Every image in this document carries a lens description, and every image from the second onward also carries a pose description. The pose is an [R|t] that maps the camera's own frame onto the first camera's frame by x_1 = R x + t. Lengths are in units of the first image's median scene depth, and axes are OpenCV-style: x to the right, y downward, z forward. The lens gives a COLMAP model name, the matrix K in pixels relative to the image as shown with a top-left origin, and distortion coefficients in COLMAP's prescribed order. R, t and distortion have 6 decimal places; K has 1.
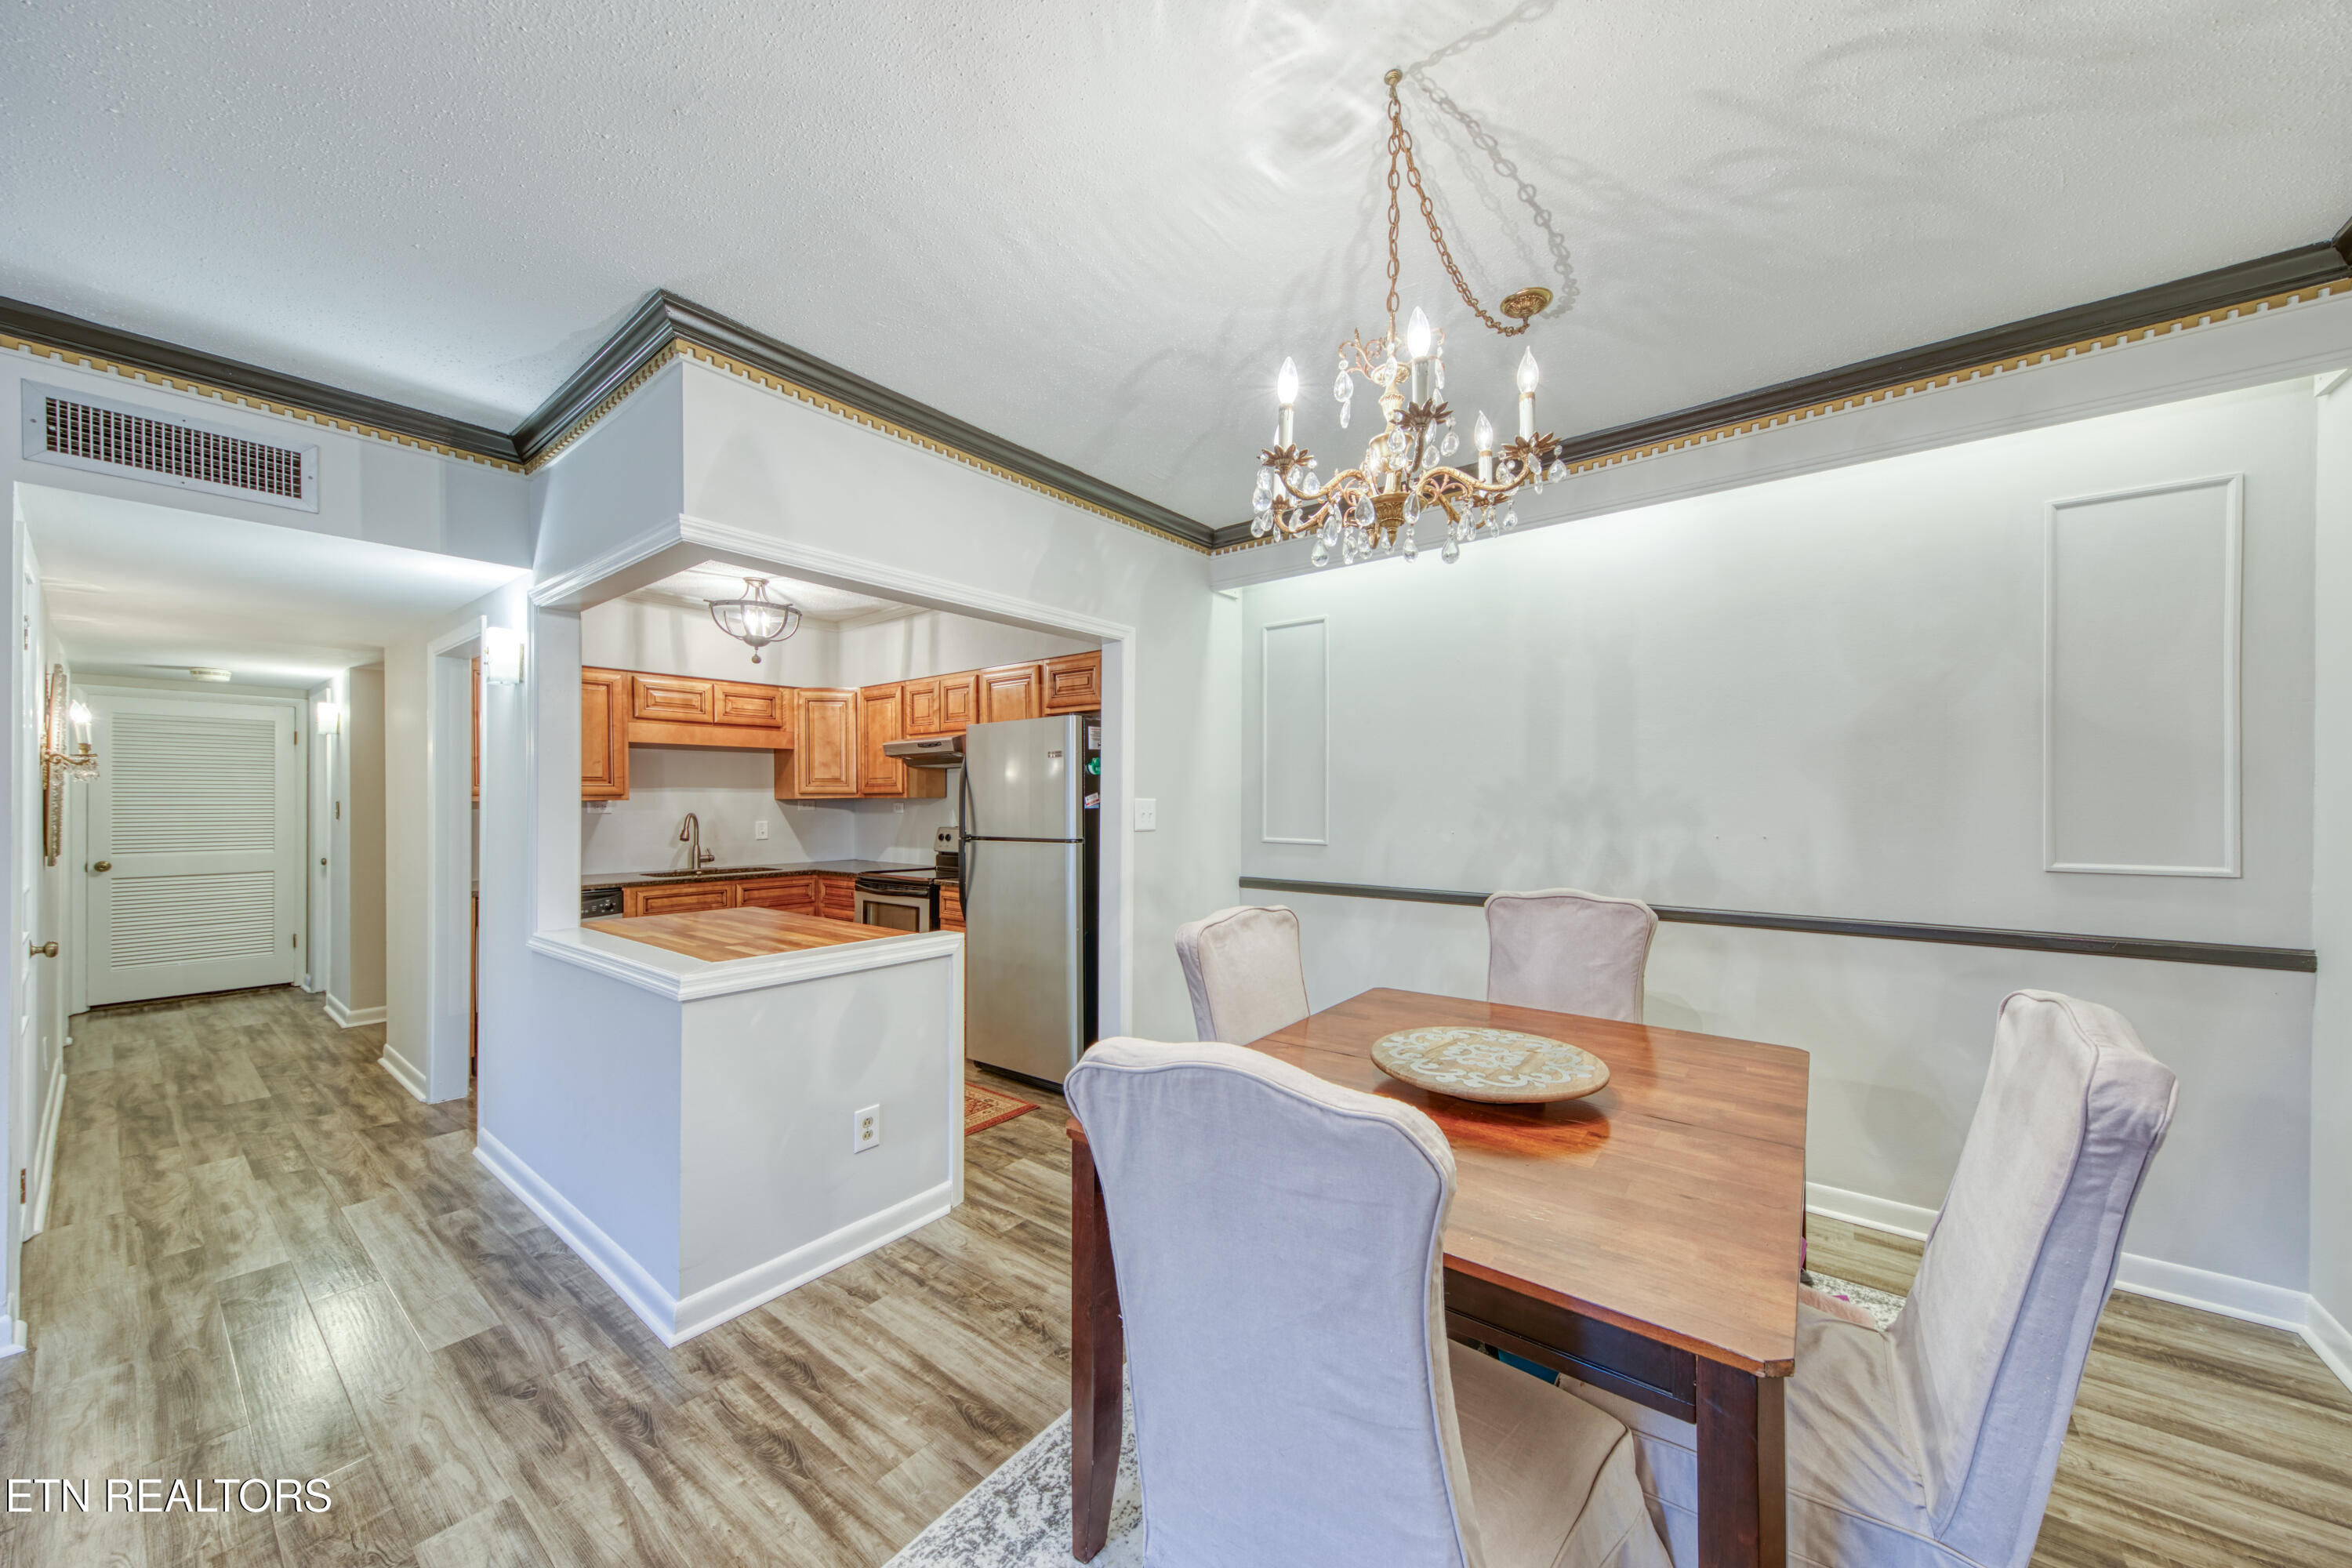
lens RADIAL K [[817.6, 0, 1210.1], [0, 817.6, 806.0], [0, 0, 1]] dist [0.016703, -0.000004]
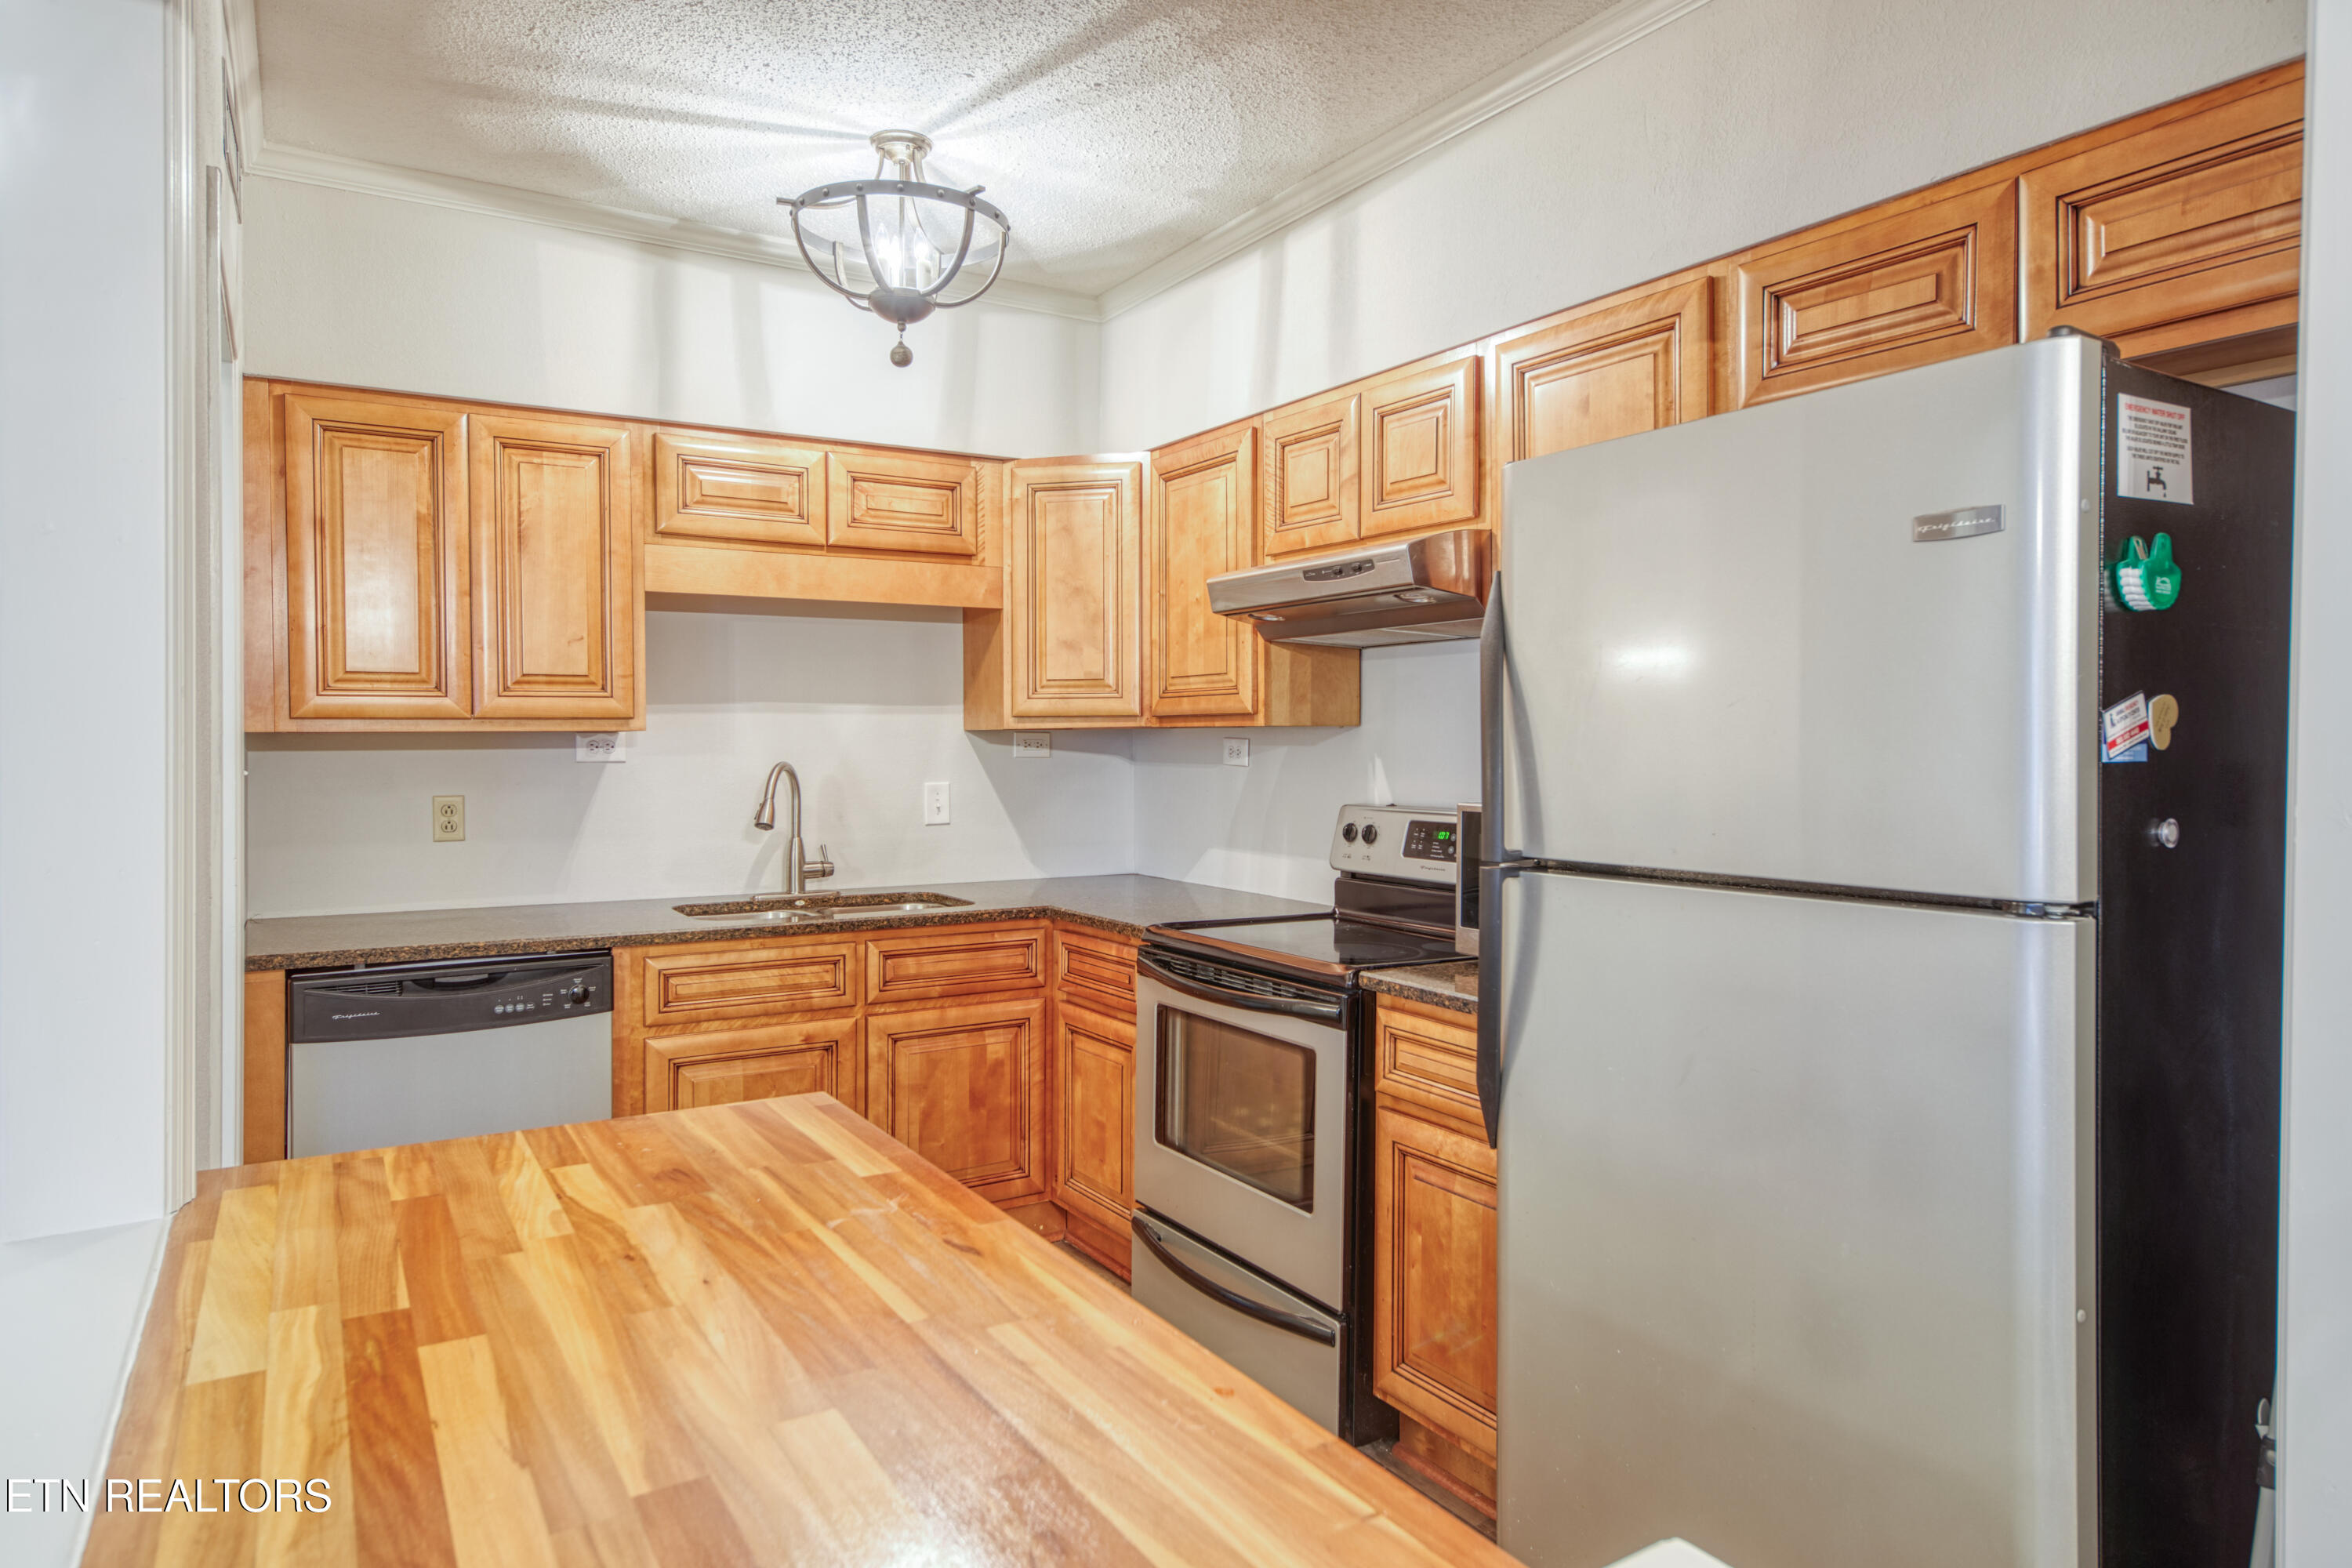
lens RADIAL K [[1417.9, 0, 1178.9], [0, 1417.9, 748.1], [0, 0, 1]] dist [0.002193, 0.000747]
pose [[0.931463, 0.004692, -0.363806, -0.176152], [-0.004790, 0.999988, 0.000631, -0.000169], [0.363804, 0.001155, 0.931475, 0.395040]]
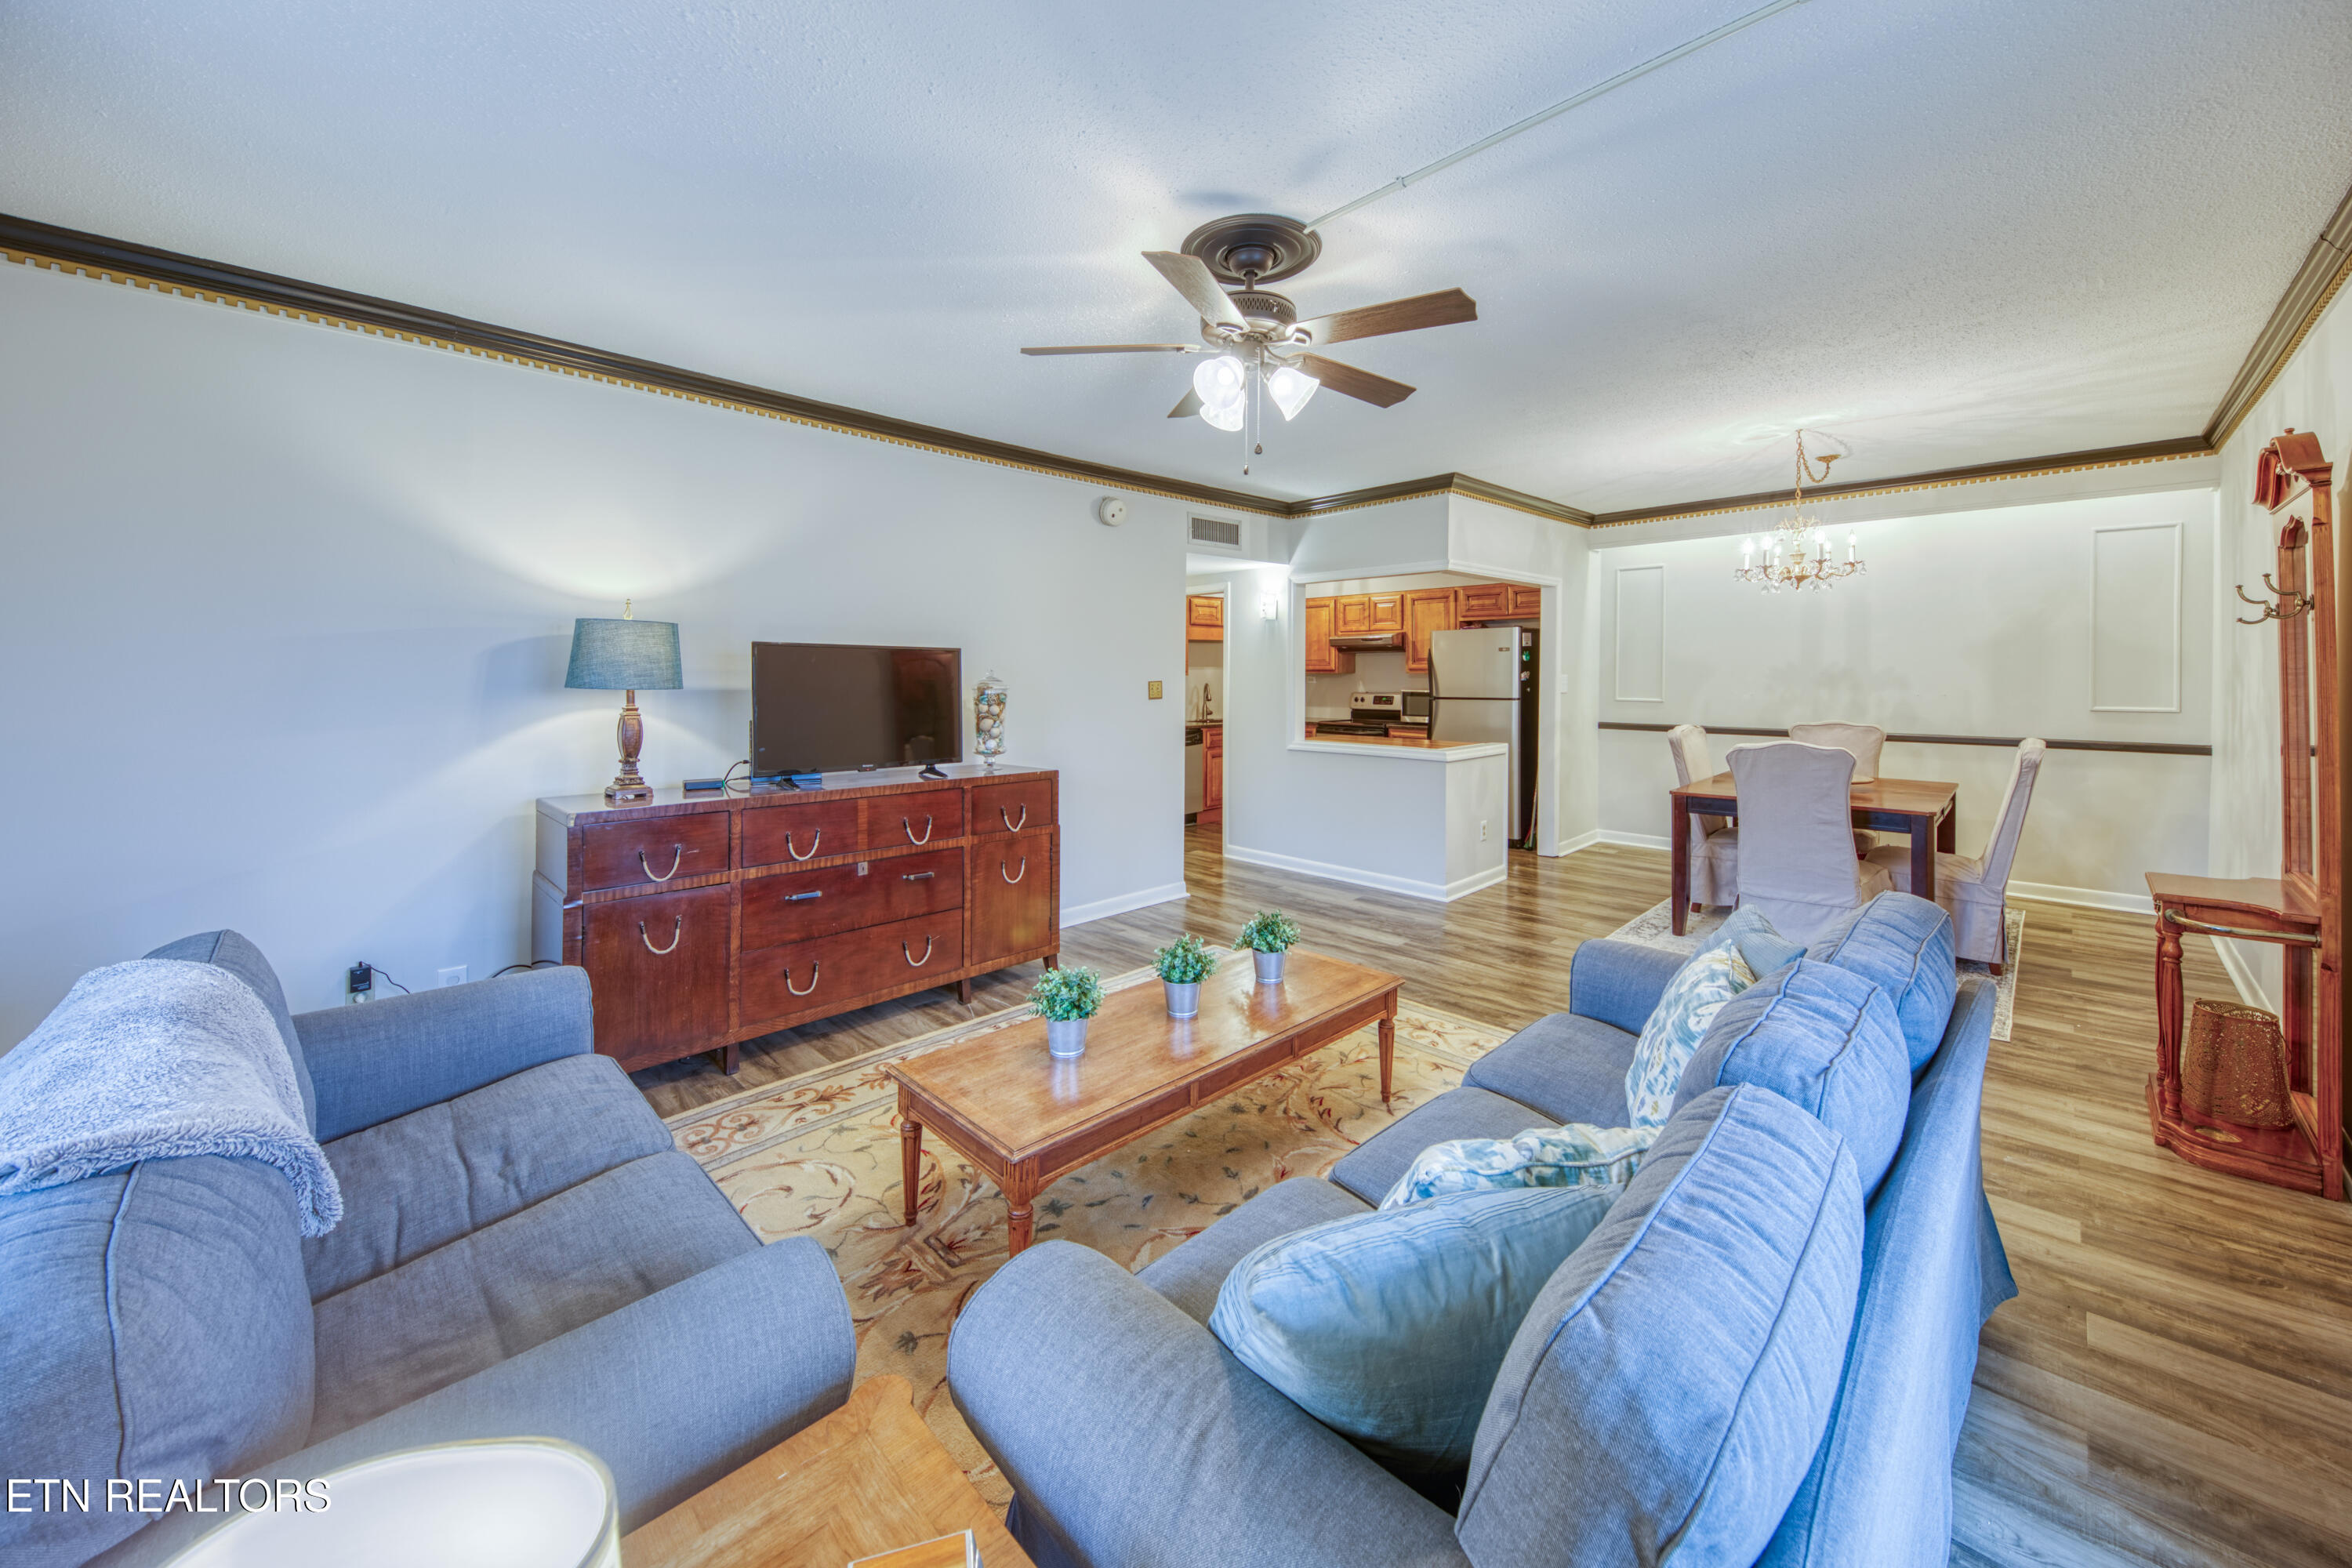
lens RADIAL K [[869.5, 0, 1227.4], [0, 869.5, 684.2], [0, 0, 1]] dist [-0.000607, -0.000041]
pose [[0.993123, -0.000234, -0.117073, -0.395510], [0.001200, 0.999966, 0.008185, -0.003184], [0.117067, -0.008269, 0.993090, -0.637874]]
